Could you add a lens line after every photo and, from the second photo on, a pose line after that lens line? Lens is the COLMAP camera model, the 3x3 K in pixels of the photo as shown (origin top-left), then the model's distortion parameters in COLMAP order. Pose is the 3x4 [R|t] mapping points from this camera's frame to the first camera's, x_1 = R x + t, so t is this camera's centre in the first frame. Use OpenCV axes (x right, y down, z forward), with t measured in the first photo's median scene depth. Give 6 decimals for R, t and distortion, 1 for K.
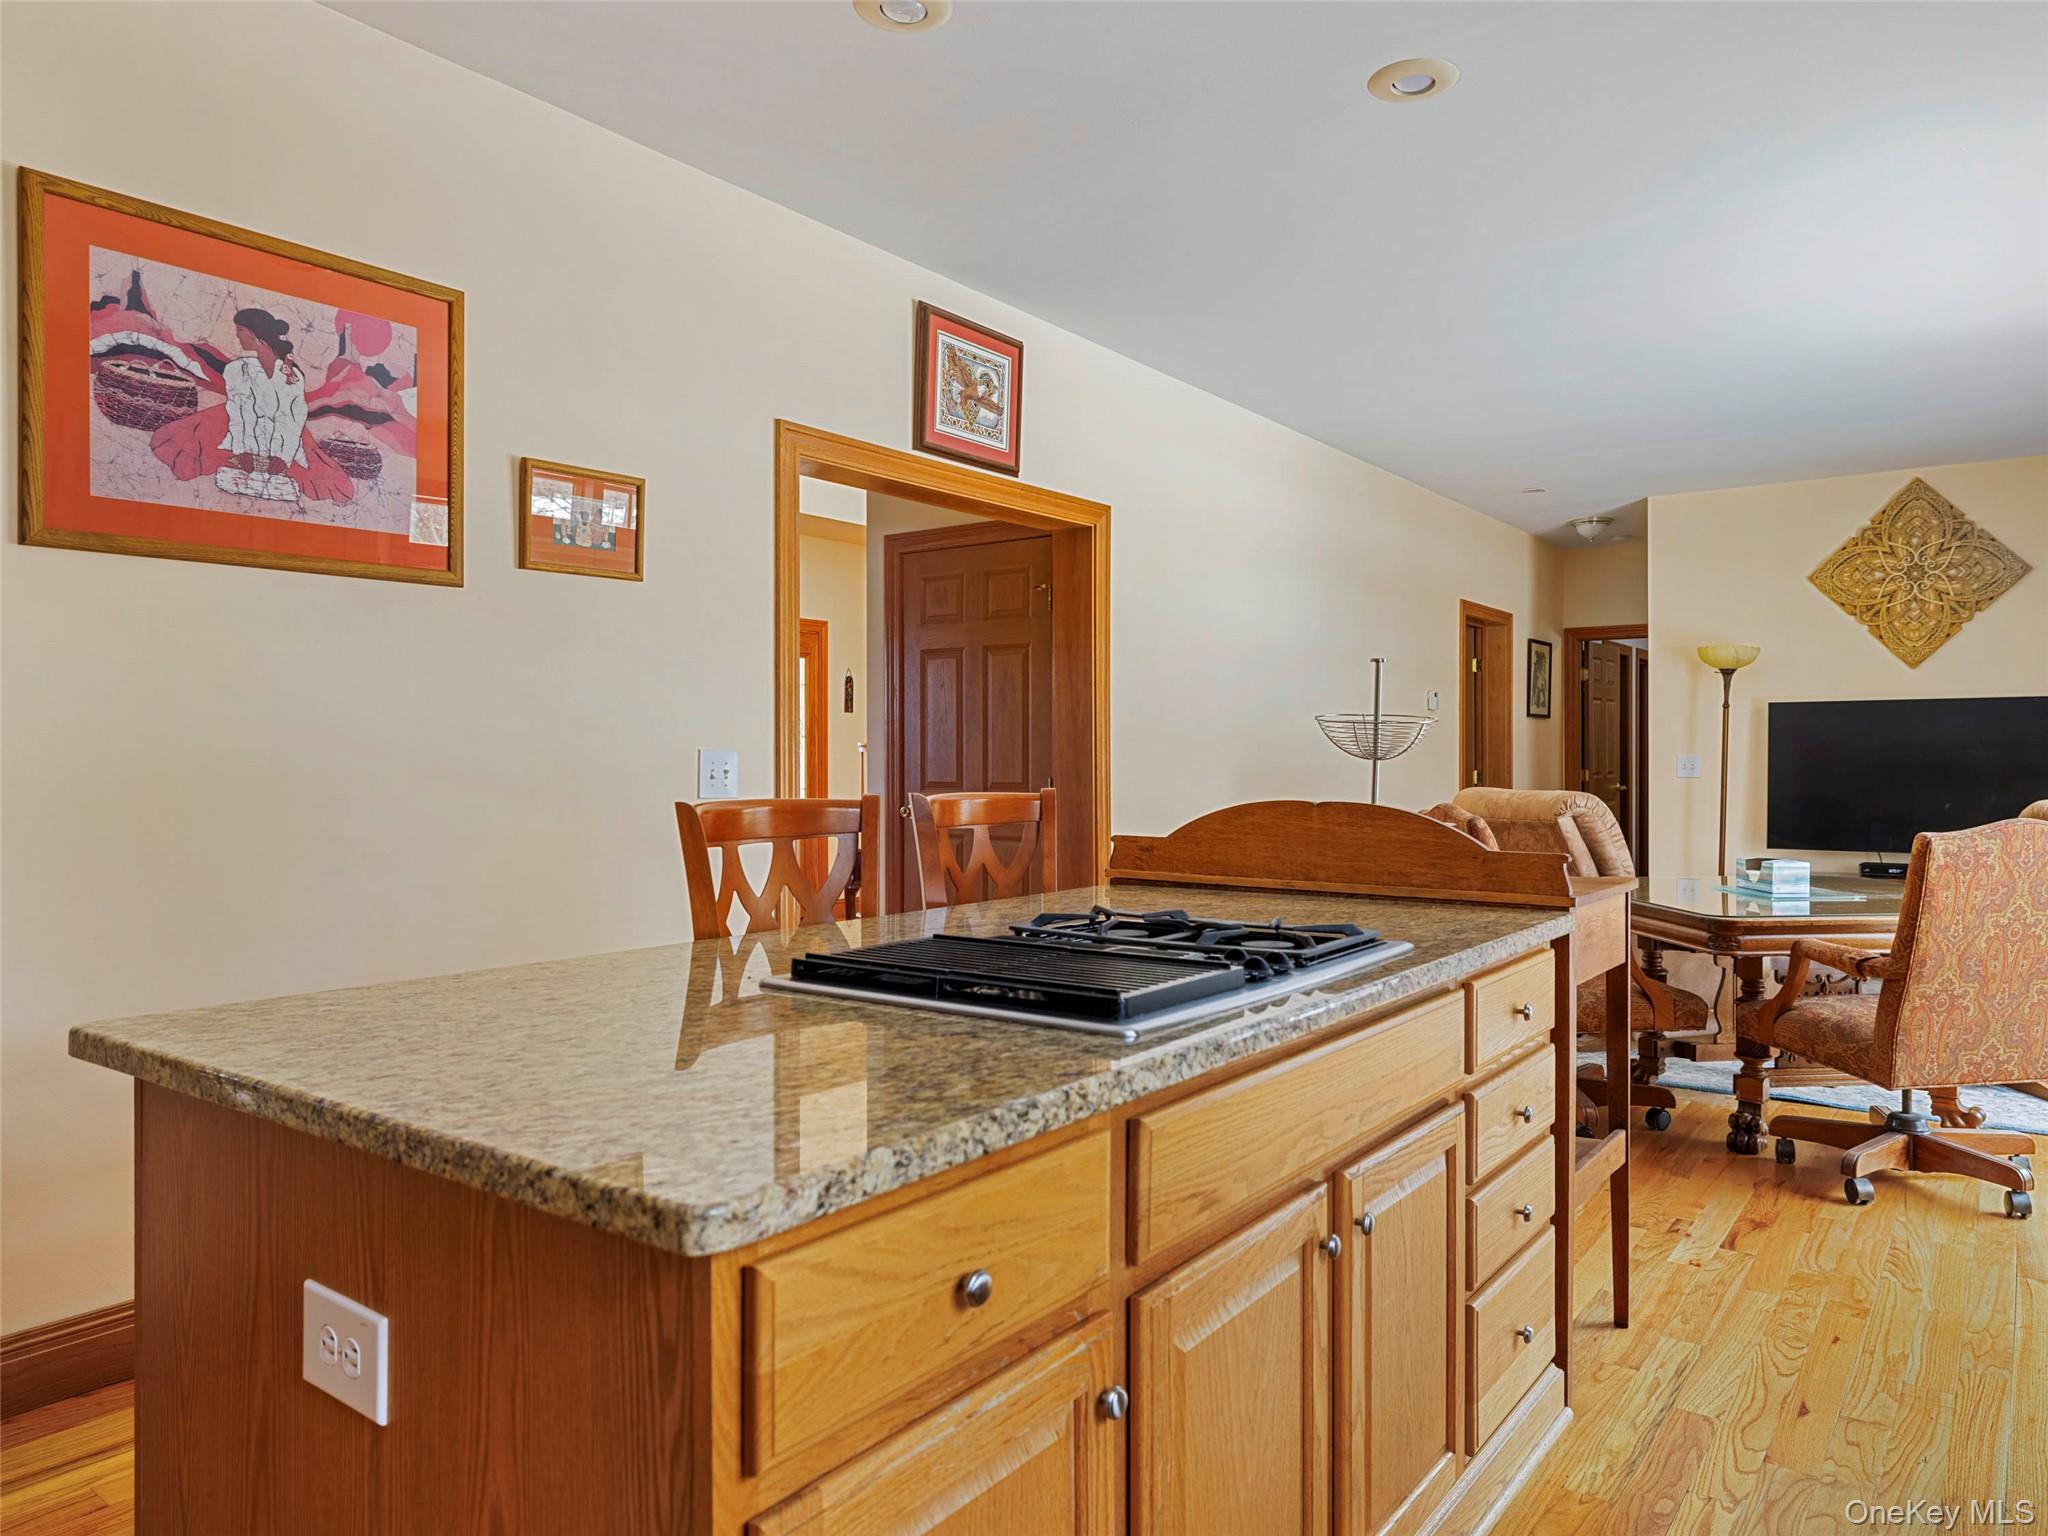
lens RADIAL K [[1326.8, 0, 1027.5], [0, 1326.8, 764.3], [0, 0, 1]] dist [-0.004035, -0.000455]
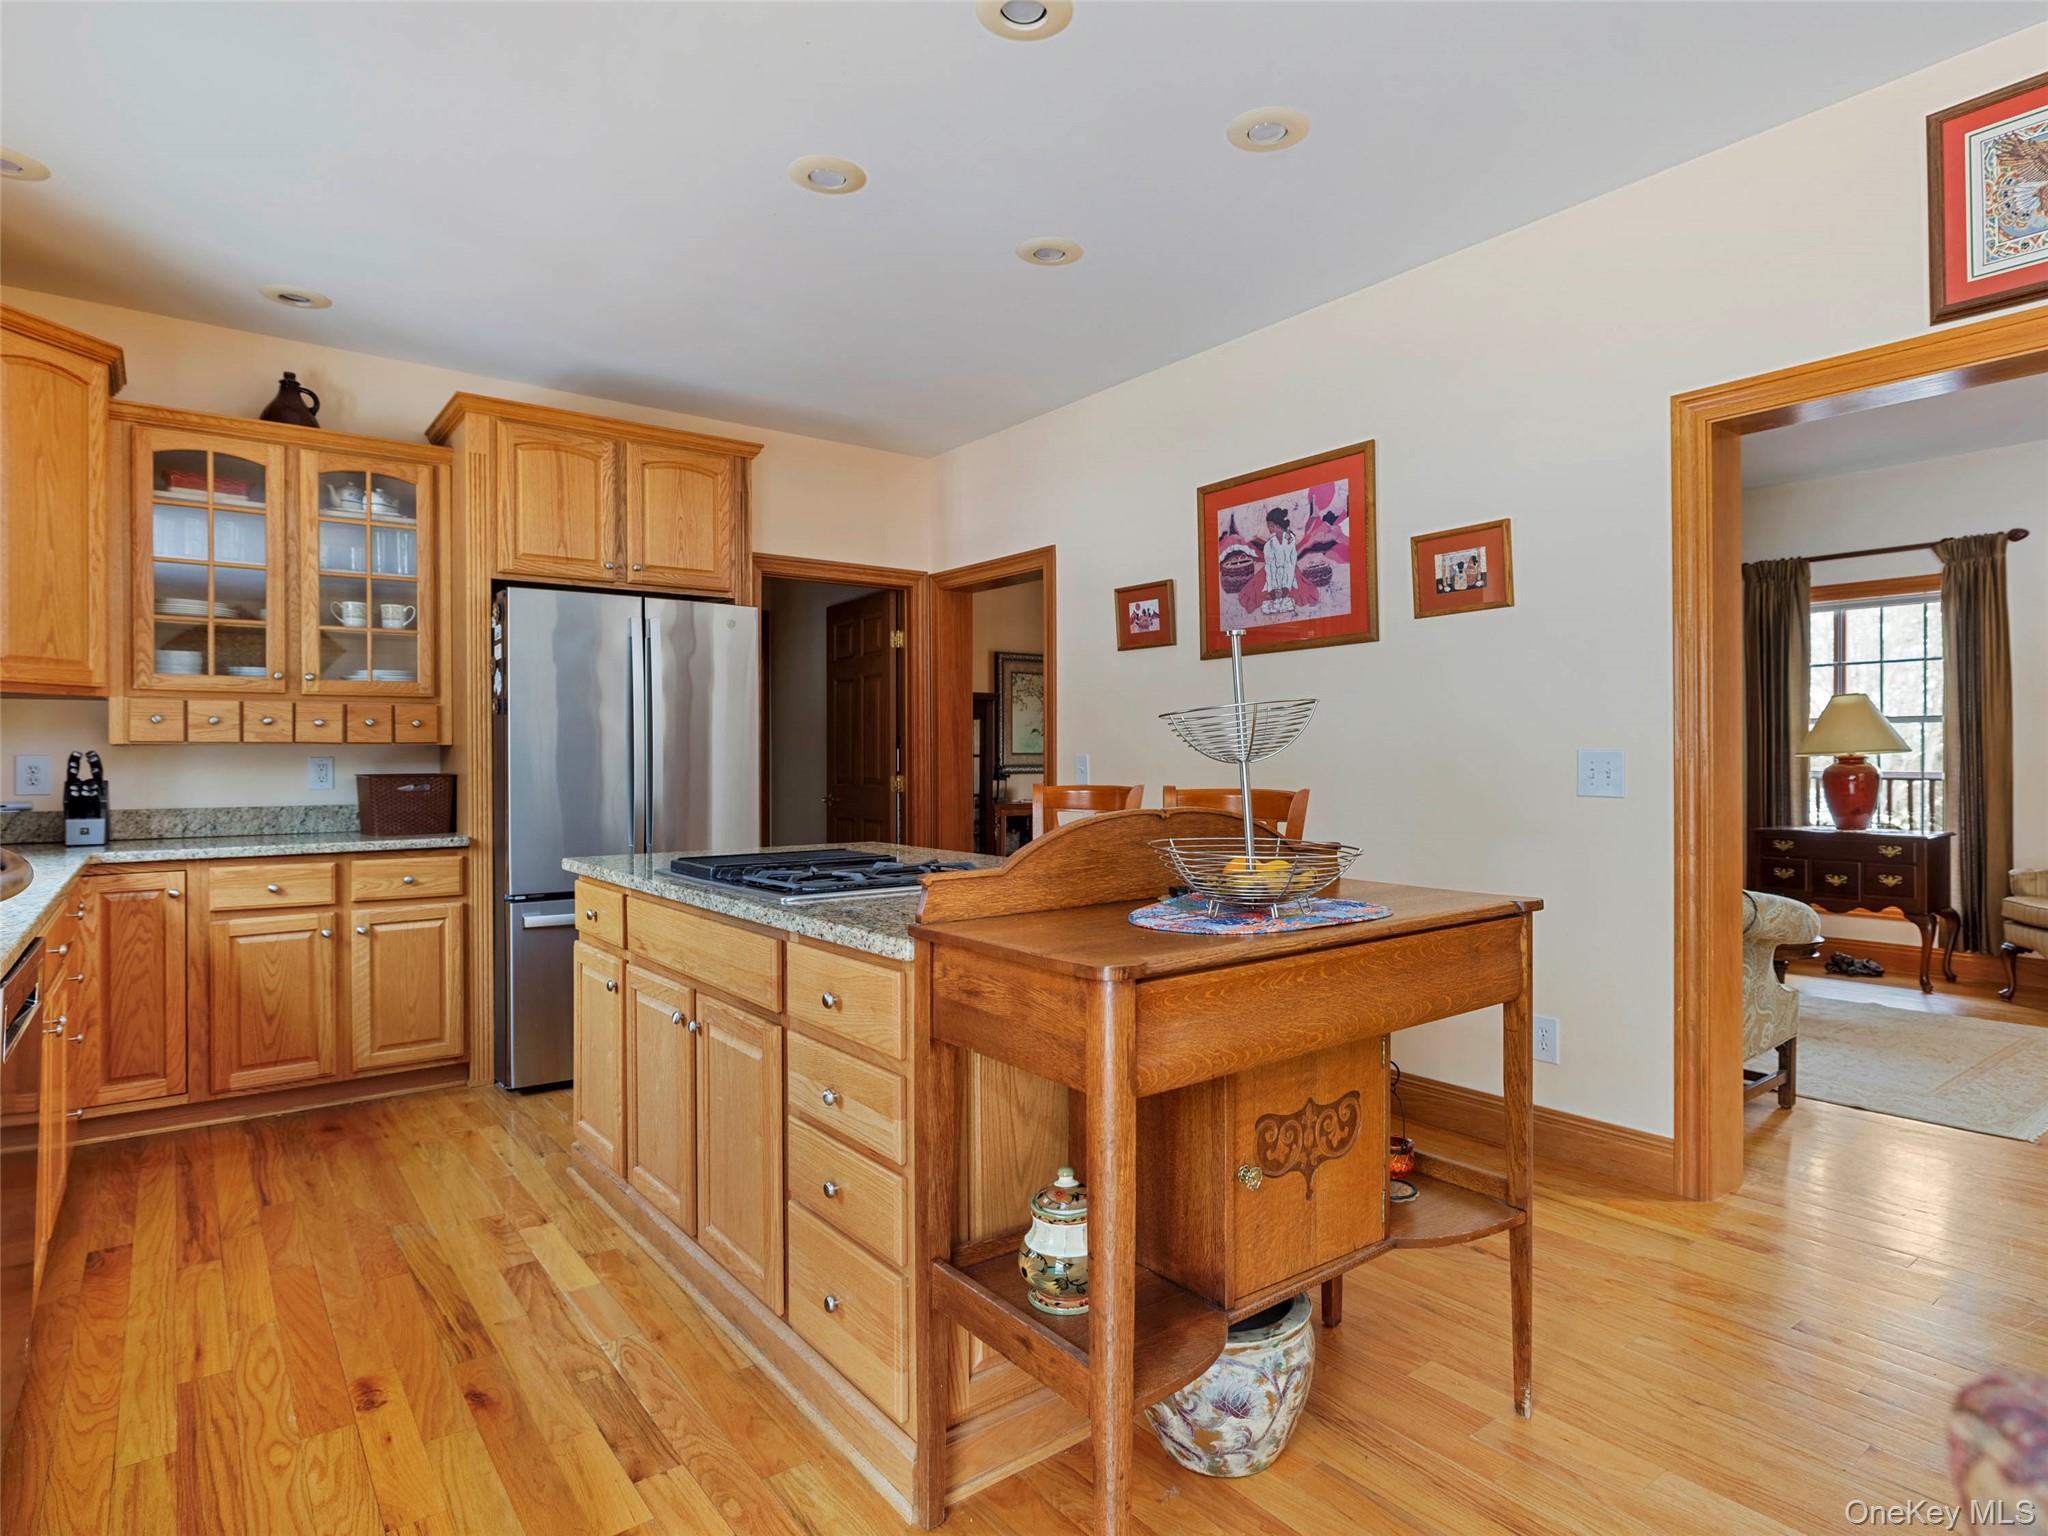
lens RADIAL K [[1143.5, 0, 1084.0], [0, 1143.5, 751.4], [0, 0, 1]] dist [-0.007840, 0.002096]
pose [[-0.241159, -0.007285, -0.970458, 0.915221], [-0.004436, 0.999970, -0.006405, -0.003388], [0.970476, 0.002760, -0.241184, 1.047458]]
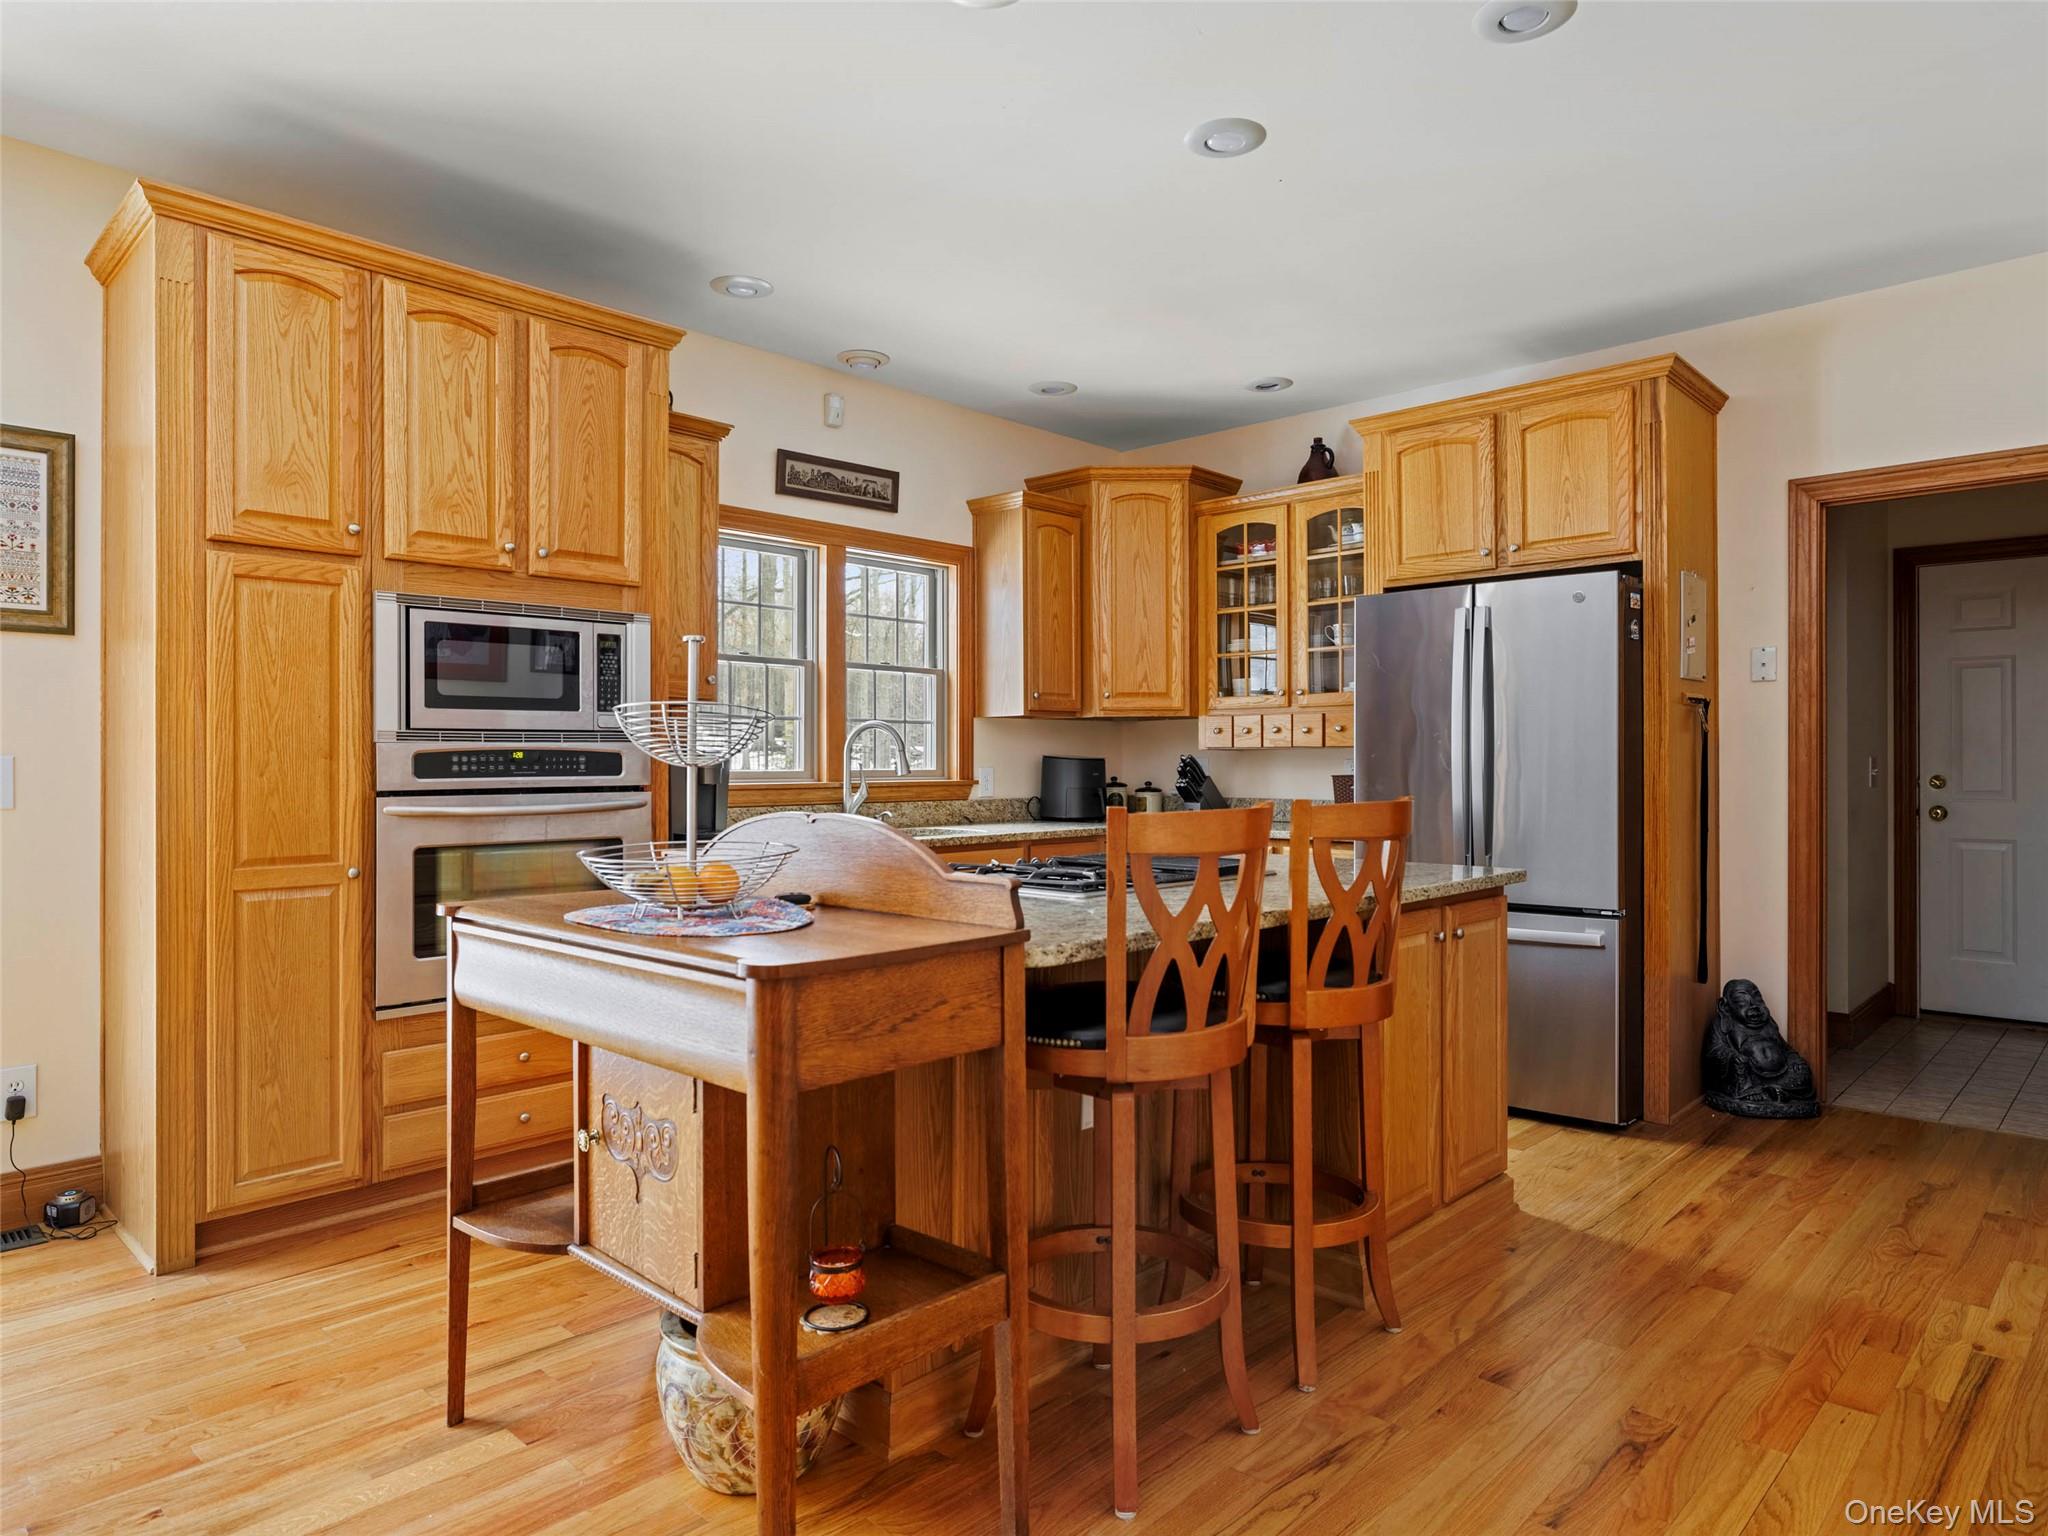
lens RADIAL K [[1249.6, 0, 1030.7], [0, 1249.6, 758.6], [0, 0, 1]] dist [0.000320, 0.001926]
pose [[-0.994244, -0.001789, 0.107122, 0.012458], [-0.001277, 0.999987, 0.004844, -0.010117], [-0.107129, 0.004679, -0.994234, 1.641998]]
